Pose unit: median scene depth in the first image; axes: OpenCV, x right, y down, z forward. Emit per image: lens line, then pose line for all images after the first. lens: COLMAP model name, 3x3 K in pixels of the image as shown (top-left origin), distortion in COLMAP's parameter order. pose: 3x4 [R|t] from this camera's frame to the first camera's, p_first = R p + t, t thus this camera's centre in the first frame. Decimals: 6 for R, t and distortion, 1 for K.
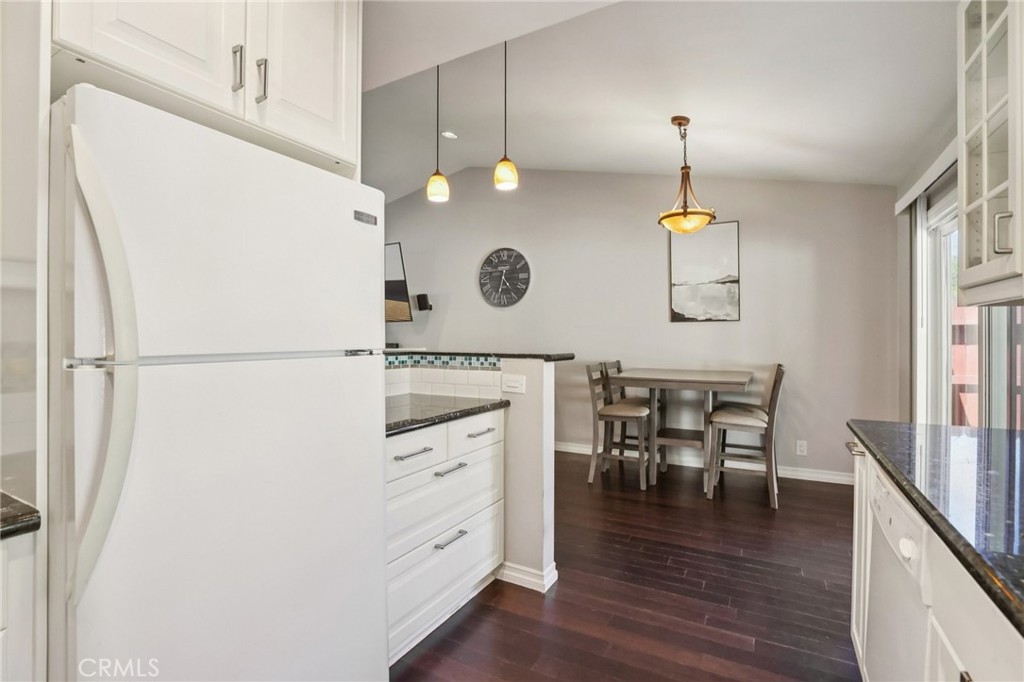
lens RADIAL K [[475.6, 0, 515.3], [0, 475.6, 336.7], [0, 0, 1]] dist [-0.024024, 0.001600]
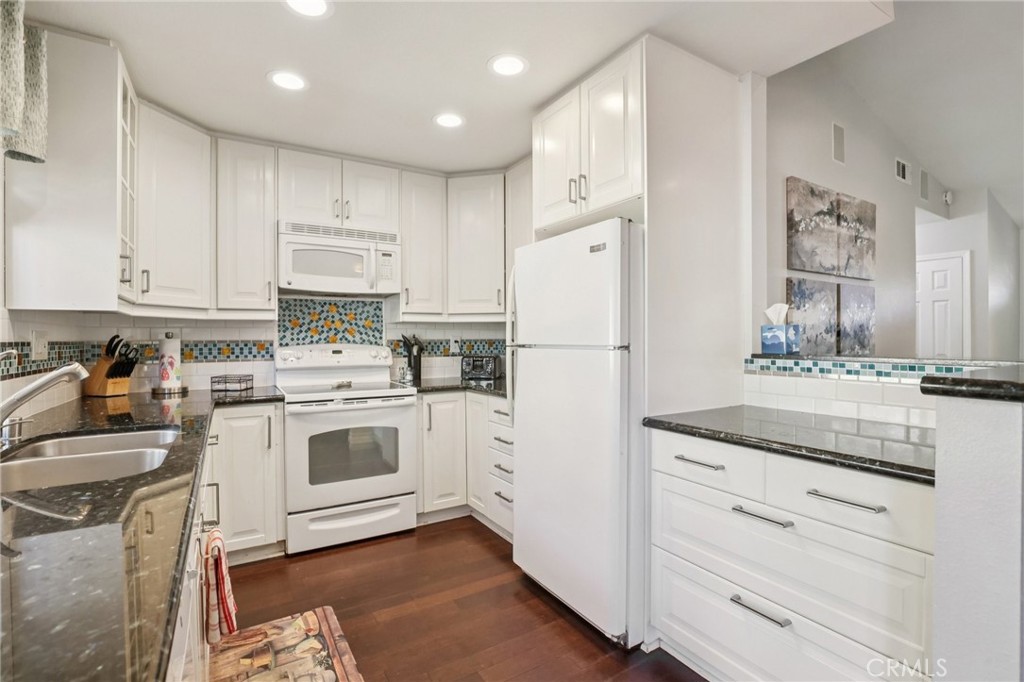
lens RADIAL K [[475.6, 0, 505.4], [0, 475.6, 338.6], [0, 0, 1]] dist [-0.024024, 0.001600]
pose [[-0.499089, 0.001341, -0.866550, 0.310205], [0.002432, 0.999997, 0.000147, 0.001796], [0.866548, -0.002034, -0.499090, 0.457133]]
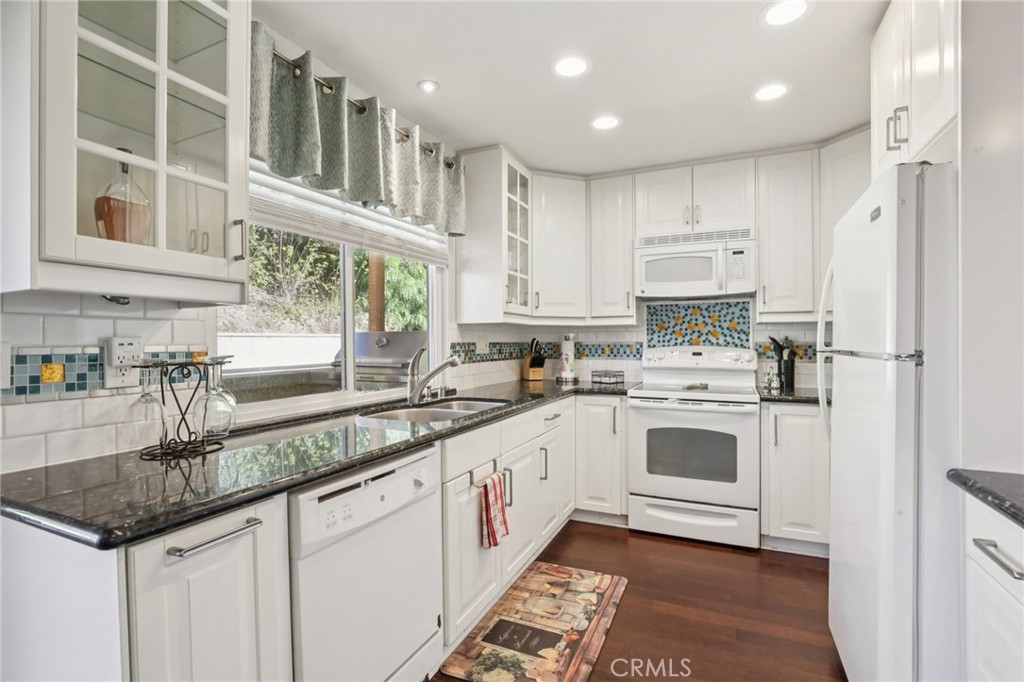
lens RADIAL K [[475.6, 0, 510.3], [0, 475.6, 343.3], [0, 0, 1]] dist [-0.024024, 0.001600]
pose [[-0.997102, 0.001378, -0.076060, 0.156653], [0.000864, 0.999977, 0.006790, -0.000284], [0.076068, 0.006704, -0.997080, 0.592546]]
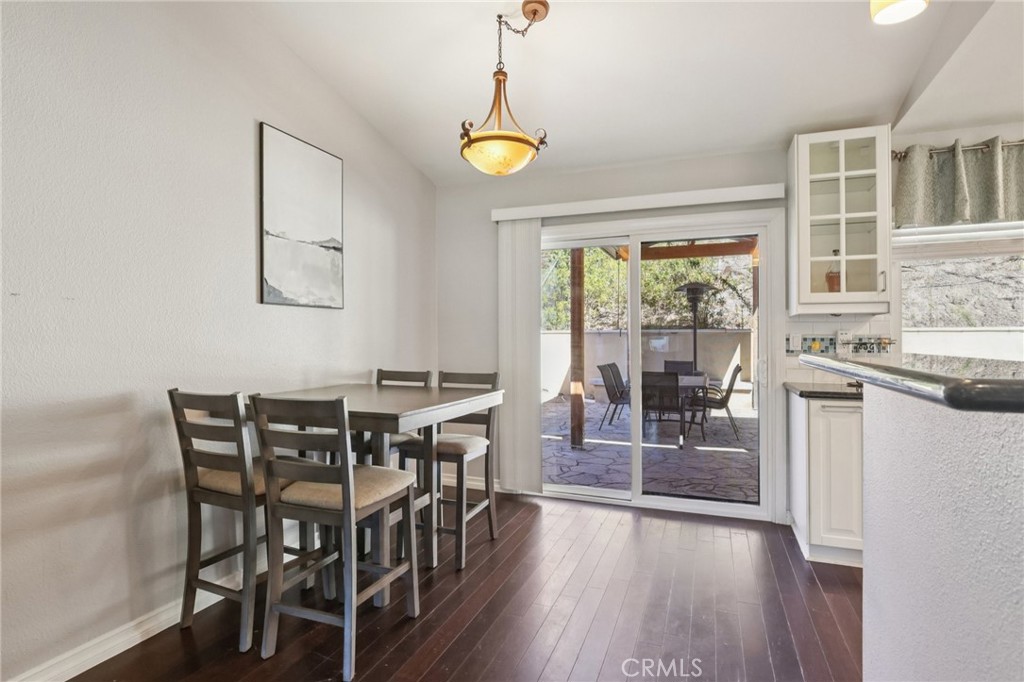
lens RADIAL K [[512.8, 0, 522.0], [0, 512.8, 333.6], [0, 0, 1]] dist [-0.017069, -0.000324]
pose [[-0.140504, 0.009782, 0.990032, -0.271343], [0.001697, 0.999952, -0.009639, 0.008158], [-0.990079, 0.000326, -0.140514, 0.827364]]
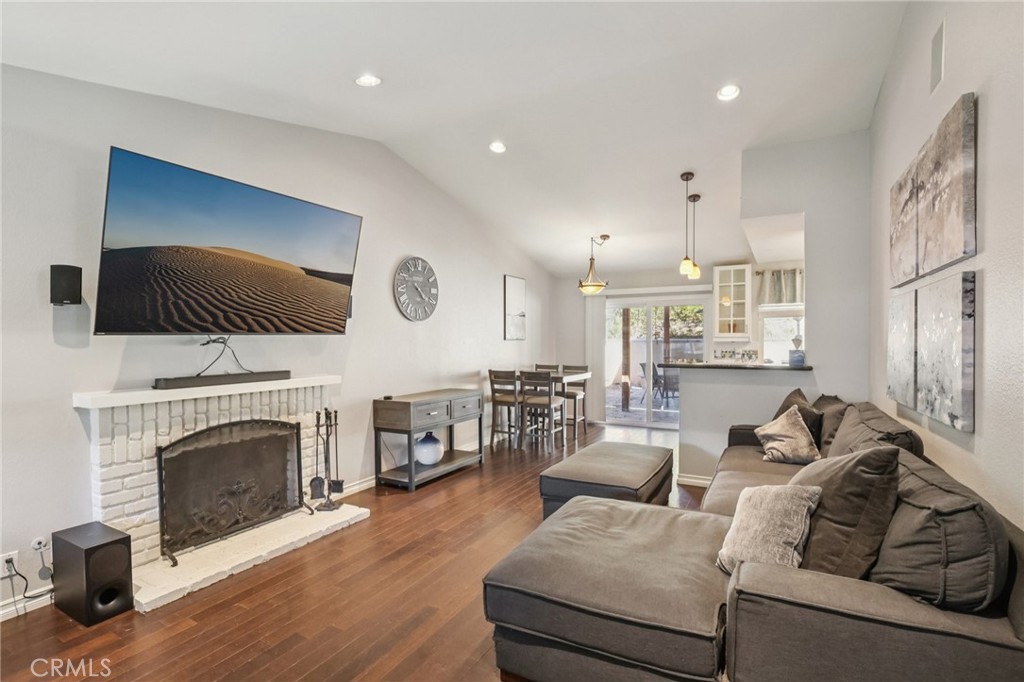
lens RADIAL K [[475.6, 0, 516.2], [0, 475.6, 339.0], [0, 0, 1]] dist [-0.024024, 0.001600]
pose [[-0.009096, 0.003276, 0.999953, -1.174649], [0.003725, 0.999988, -0.003242, -0.030259], [-0.999952, 0.003695, -0.009108, 1.018305]]
